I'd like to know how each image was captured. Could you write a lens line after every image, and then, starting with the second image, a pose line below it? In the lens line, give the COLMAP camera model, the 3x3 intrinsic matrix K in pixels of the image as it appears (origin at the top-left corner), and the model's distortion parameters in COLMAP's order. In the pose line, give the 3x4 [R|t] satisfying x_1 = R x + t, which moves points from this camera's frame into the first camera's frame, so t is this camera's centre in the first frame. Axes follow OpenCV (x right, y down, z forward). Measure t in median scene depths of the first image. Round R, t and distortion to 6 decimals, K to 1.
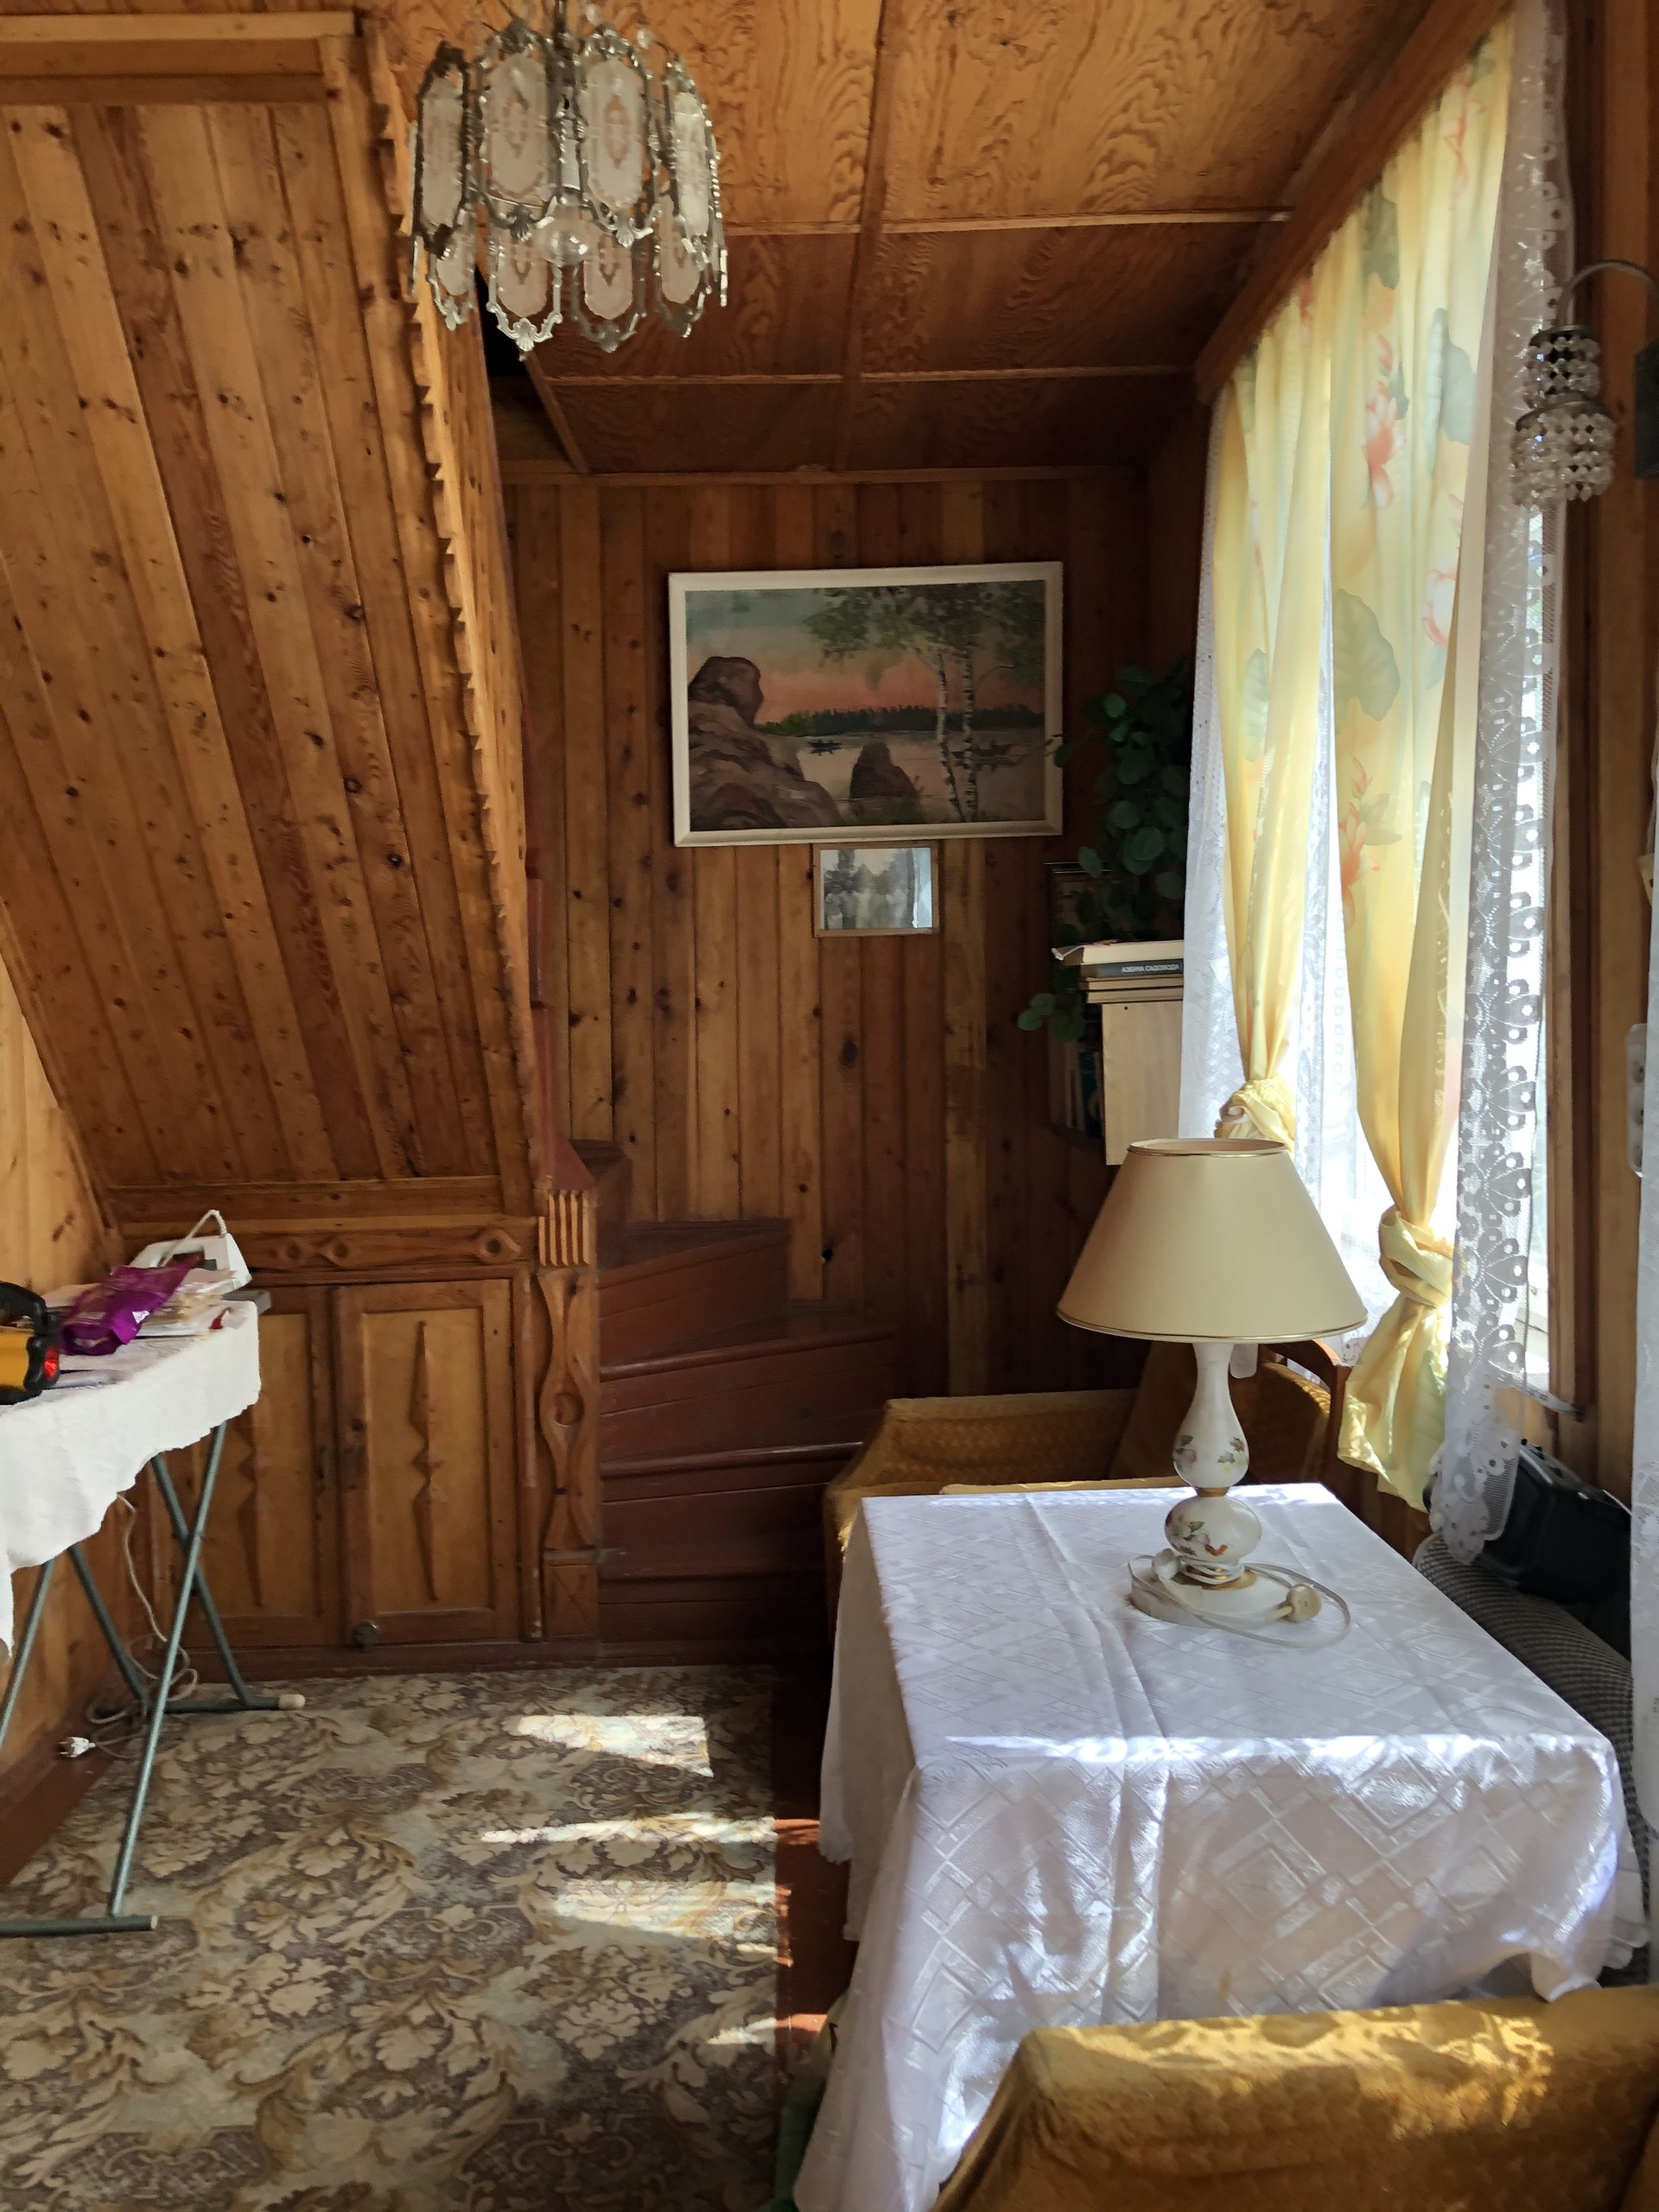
lens RADIAL K [[1842.4, 0, 821.5], [0, 1842.4, 1085.8], [0, 0, 1]] dist [0.048361, -0.054319]
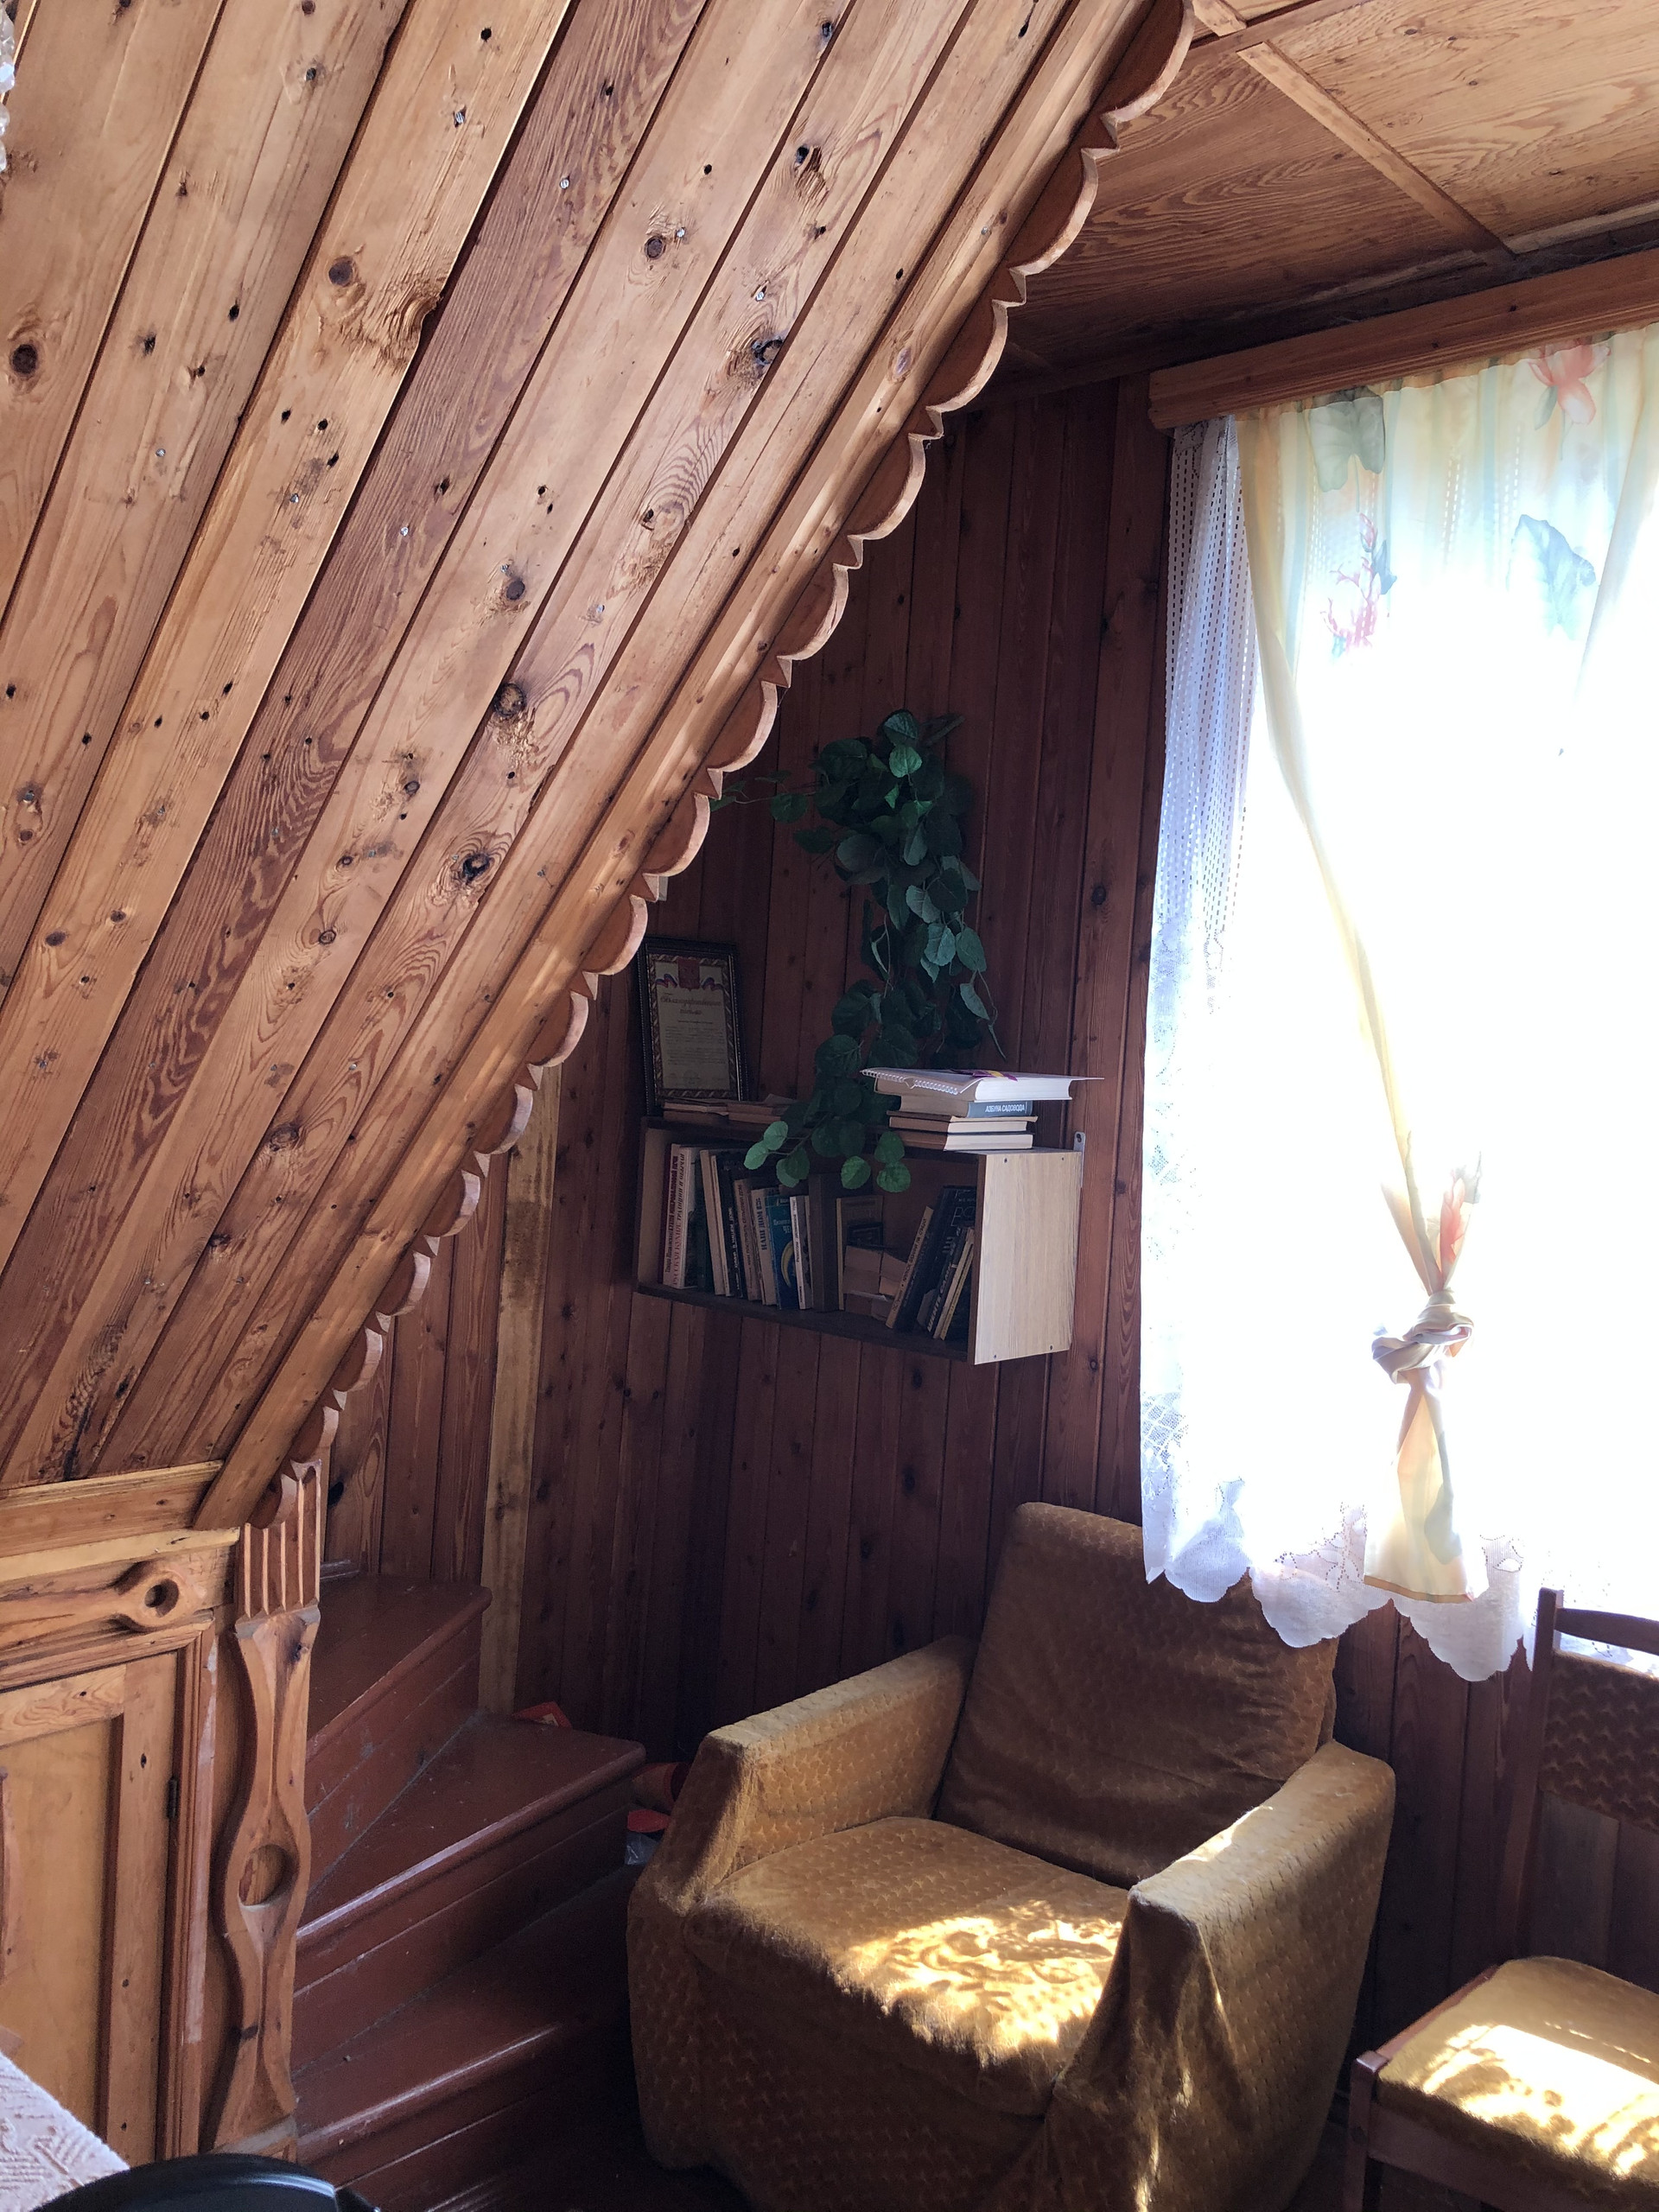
lens RADIAL K [[1811.8, 0, 826.0], [0, 1811.8, 1099.2], [0, 0, 1]] dist [0.042259, -0.042329]
pose [[0.681861, 0.042539, 0.730244, -0.604469], [-0.036507, 0.999043, -0.024108, -0.064309], [-0.730570, -0.010220, 0.682761, 0.730779]]
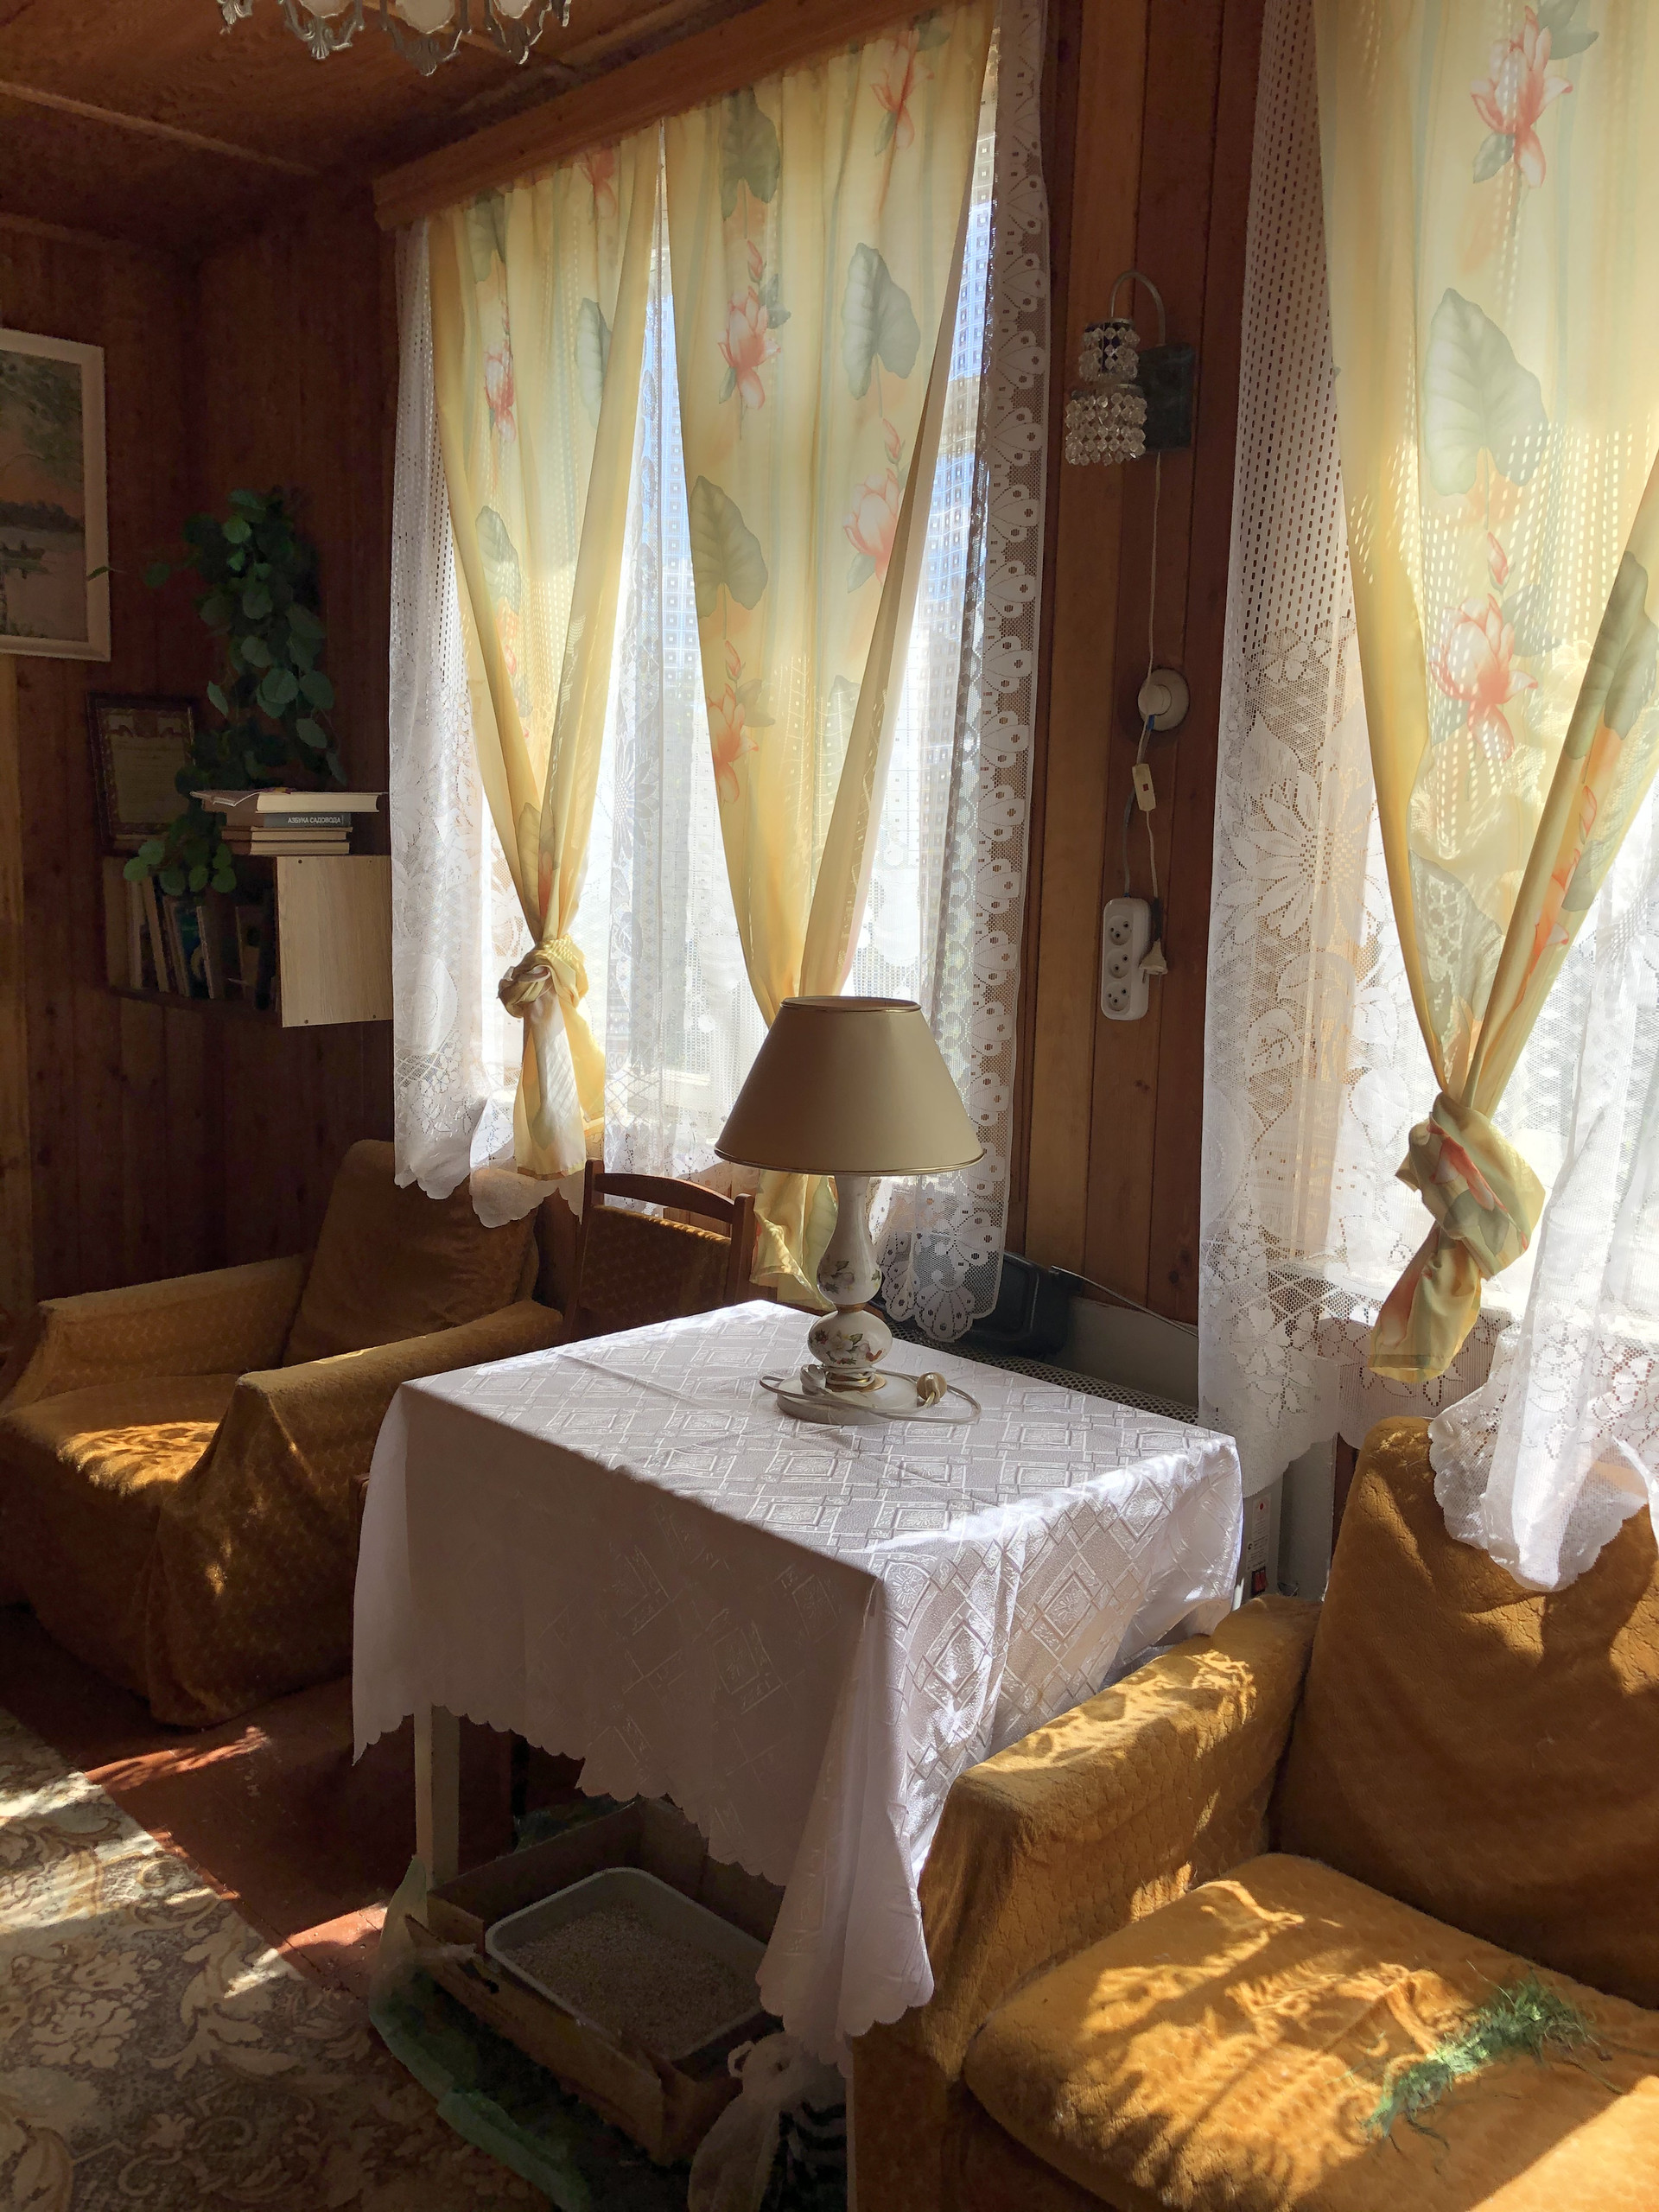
lens RADIAL K [[1819.8, 0, 833.7], [0, 1819.8, 1117.3], [0, 0, 1]] dist [0.050801, -0.055441]
pose [[0.716227, -0.066690, 0.694674, -0.411669], [-0.001515, 0.995272, 0.097111, -0.003714], [-0.697866, -0.070606, 0.712739, 0.164184]]
